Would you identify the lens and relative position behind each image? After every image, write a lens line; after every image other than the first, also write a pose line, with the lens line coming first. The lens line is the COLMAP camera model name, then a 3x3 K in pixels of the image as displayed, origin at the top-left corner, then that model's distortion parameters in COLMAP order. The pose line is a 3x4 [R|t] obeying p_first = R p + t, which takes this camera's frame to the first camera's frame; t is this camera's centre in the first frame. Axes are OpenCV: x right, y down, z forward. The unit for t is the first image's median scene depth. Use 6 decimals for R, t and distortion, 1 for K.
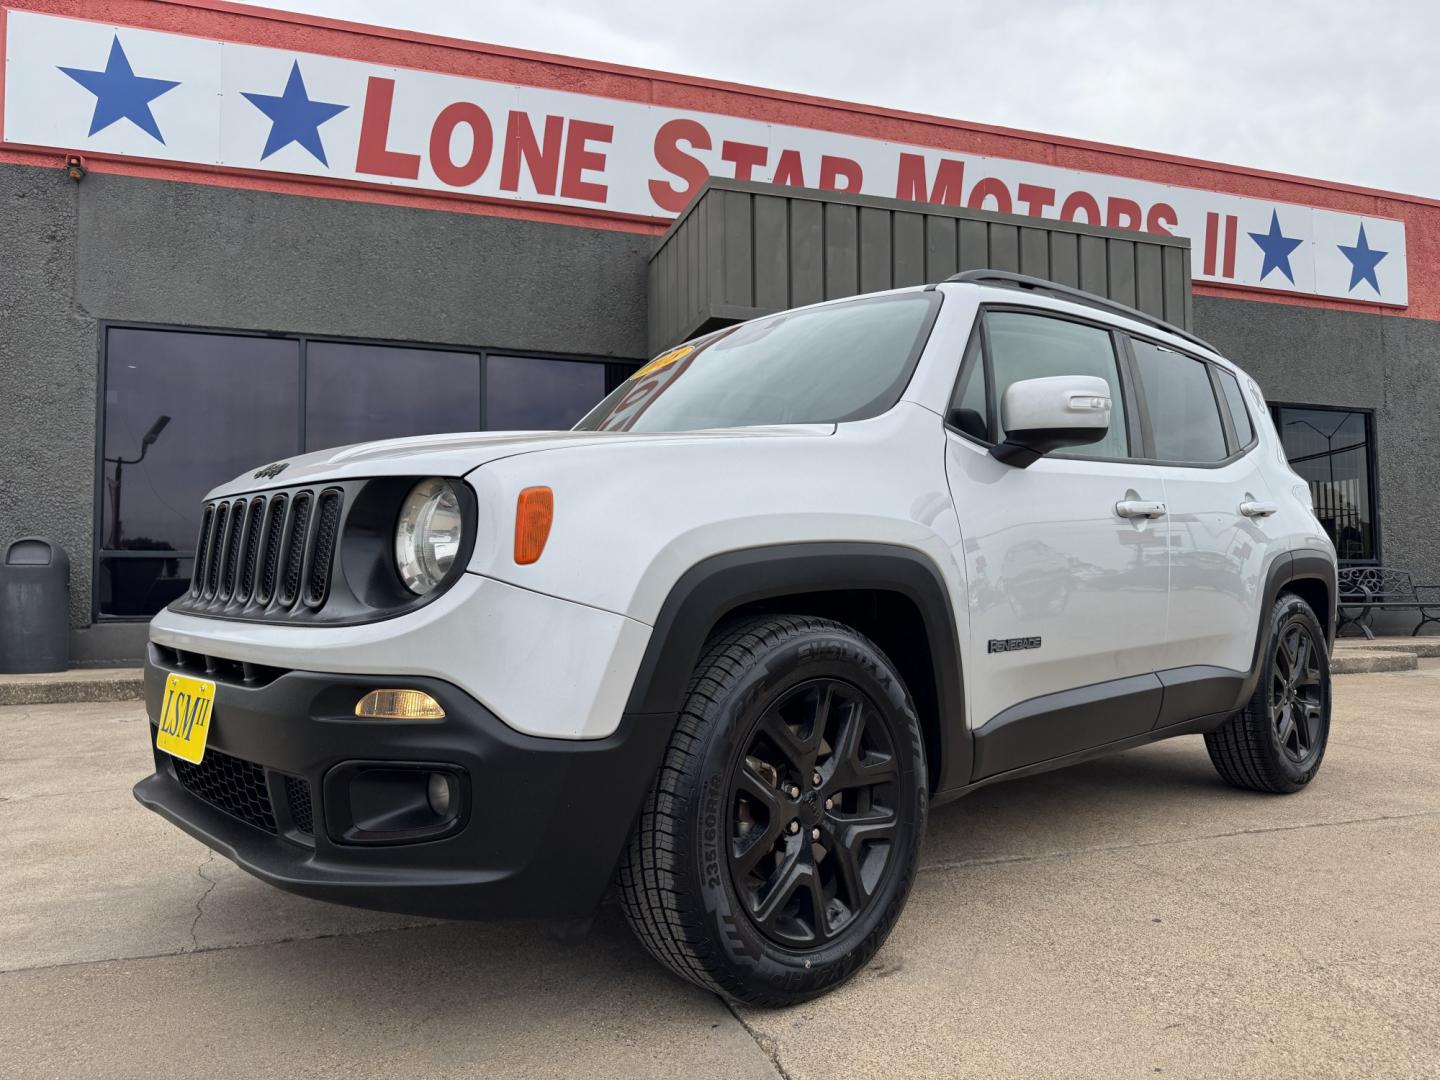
lens RADIAL K [[984.4, 0, 720.0], [0, 984.4, 540.0], [0, 0, 1]] dist [-0.004166, -0.001445]
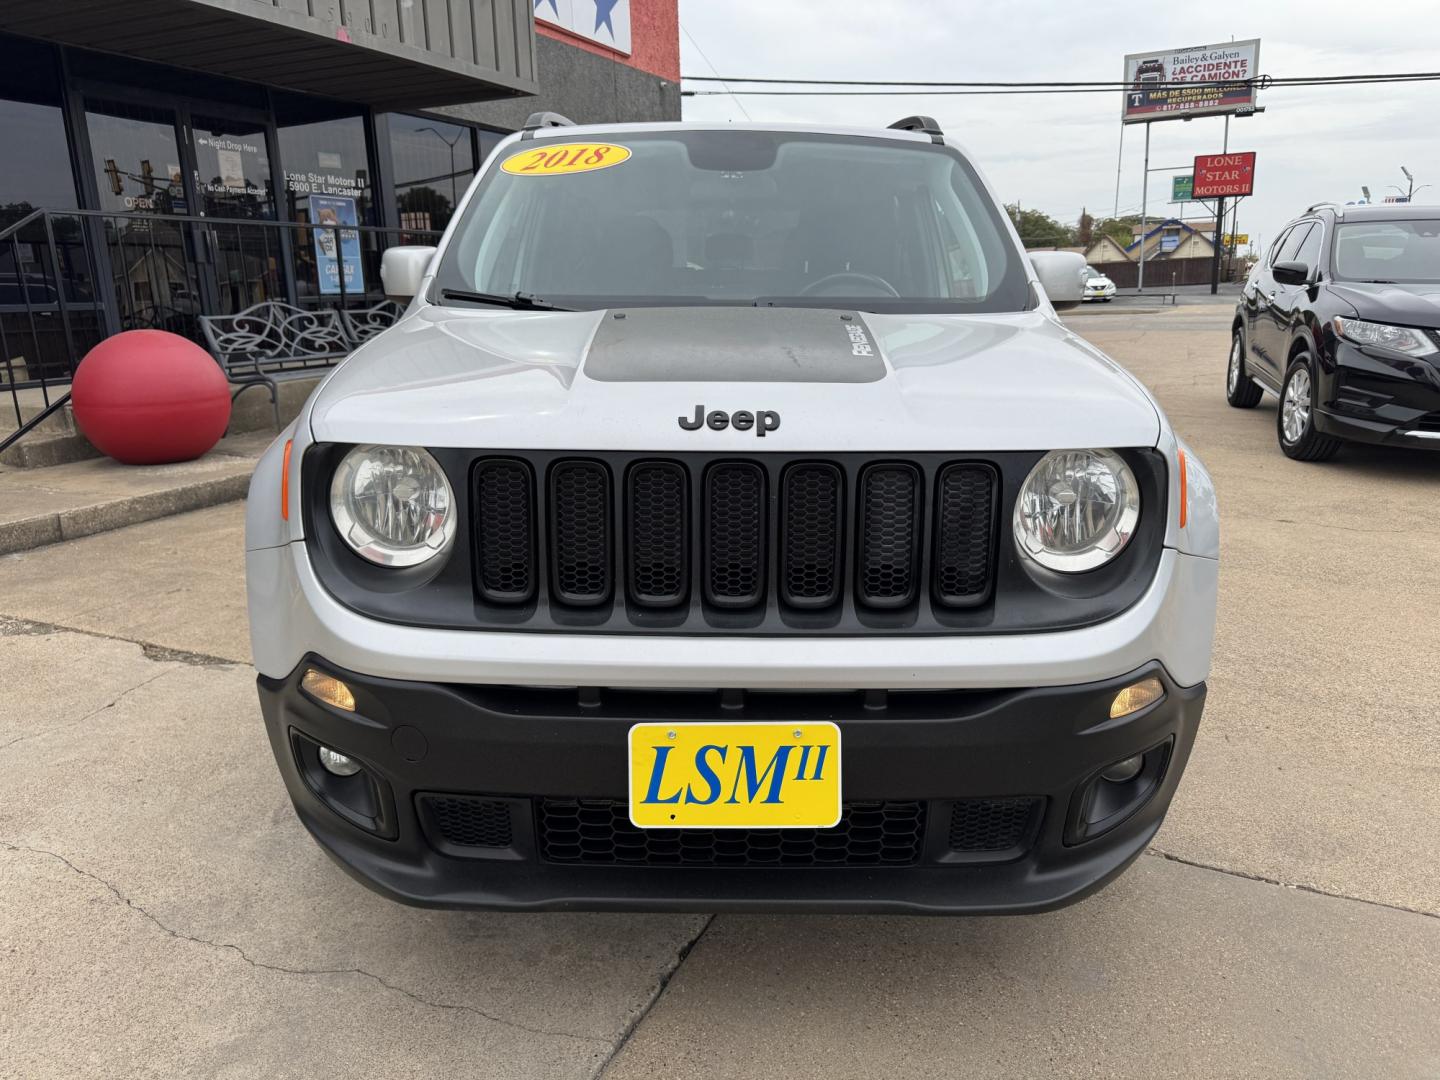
lens RADIAL K [[984.4, 0, 720.0], [0, 984.4, 540.0], [0, 0, 1]] dist [-0.004166, -0.001445]
pose [[0.689213, -0.187706, 0.699822, -0.157087], [-0.023738, 0.959492, 0.280733, -0.029769], [-0.724170, -0.210097, 0.656839, 0.085241]]
